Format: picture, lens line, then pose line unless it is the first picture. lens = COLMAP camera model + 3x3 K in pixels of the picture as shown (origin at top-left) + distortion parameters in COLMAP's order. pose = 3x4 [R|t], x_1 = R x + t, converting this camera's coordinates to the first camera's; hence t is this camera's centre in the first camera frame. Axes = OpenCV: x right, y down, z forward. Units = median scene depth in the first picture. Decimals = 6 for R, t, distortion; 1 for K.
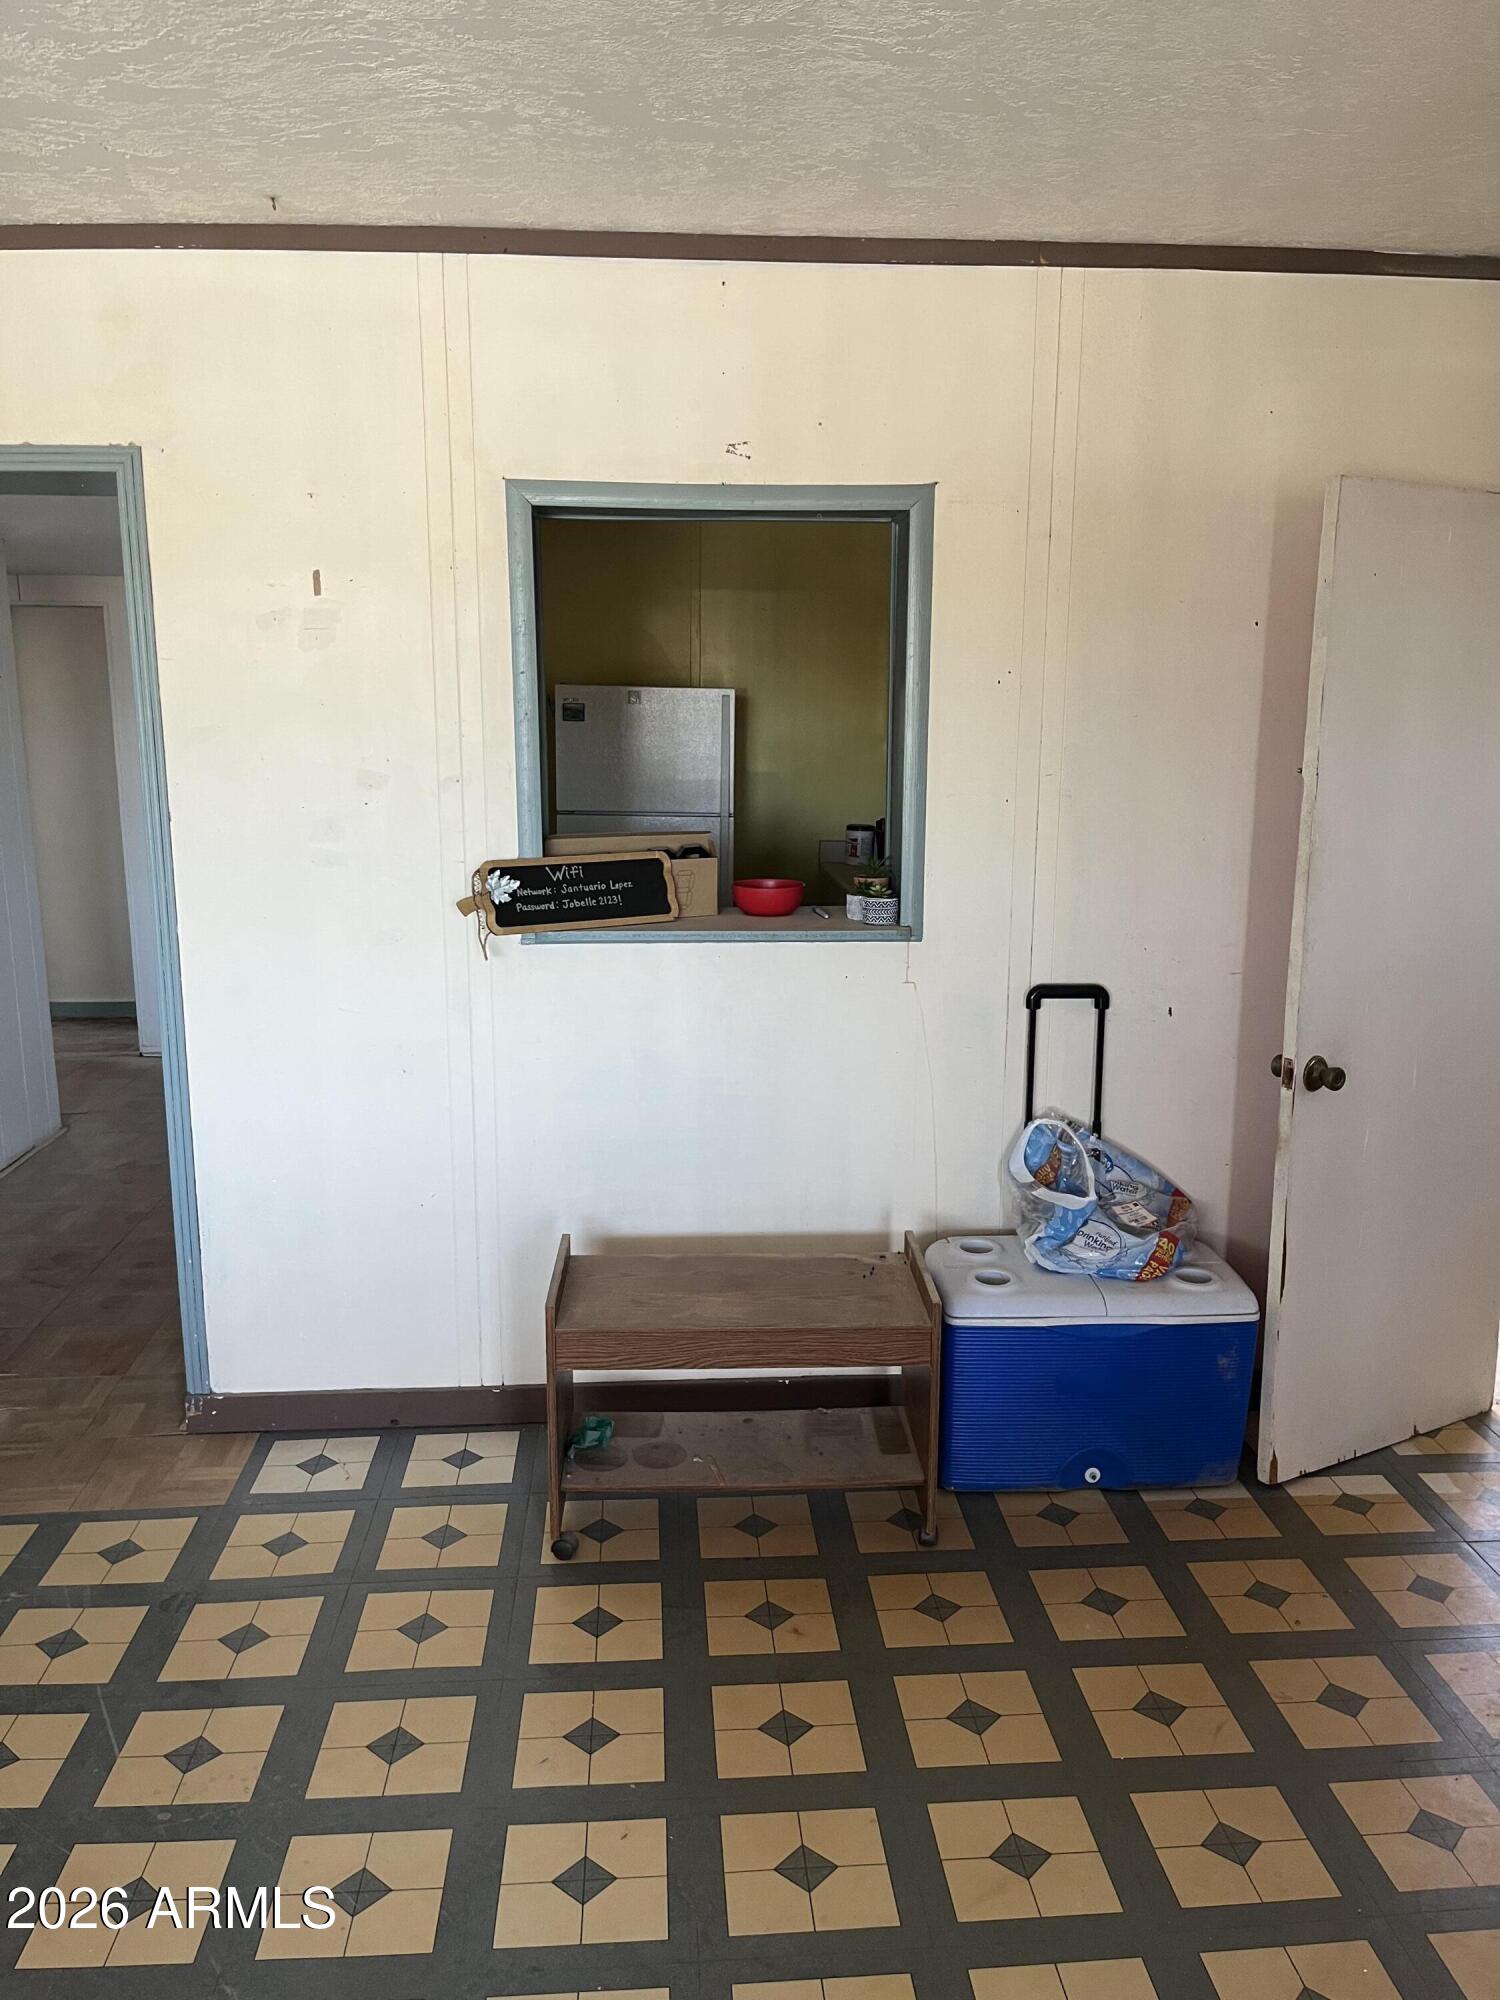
lens RADIAL K [[1526.9, 0, 752.3], [0, 1526.9, 1007.8], [0, 0, 1]] dist [0.015219, -0.007754]
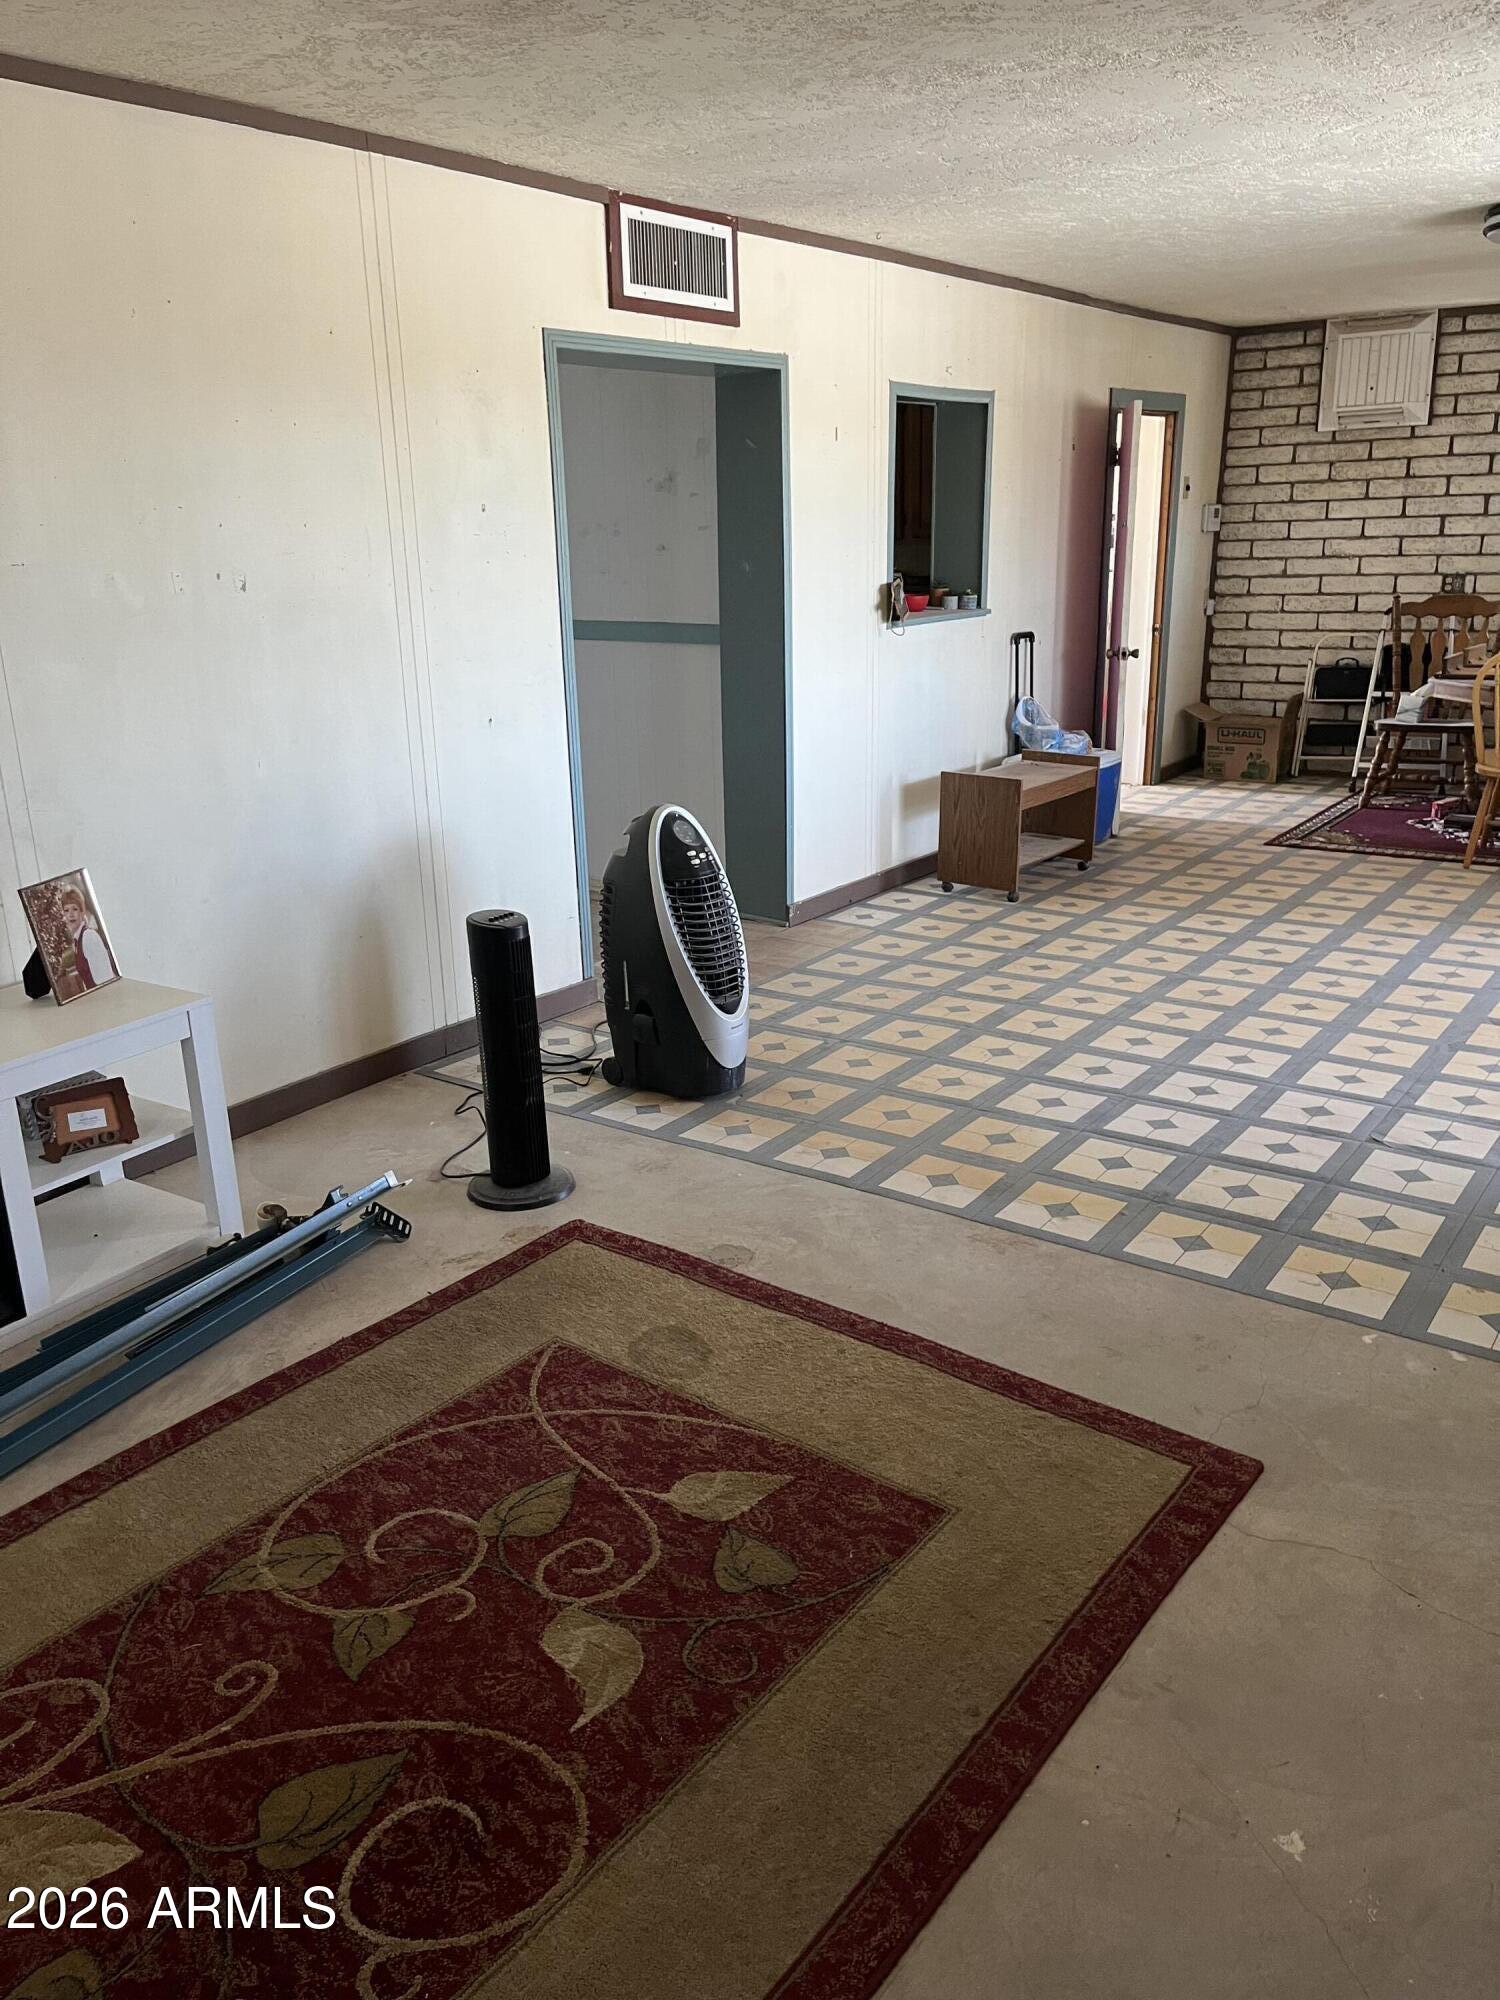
lens RADIAL K [[1526.9, 0, 747.1], [0, 1526.9, 997.4], [0, 0, 1]] dist [0.015219, -0.007754]
pose [[0.649543, -0.242083, 0.720756, -1.833738], [0.176480, 0.970072, 0.166779, 0.058555], [-0.739560, 0.018869, 0.672826, -0.161474]]
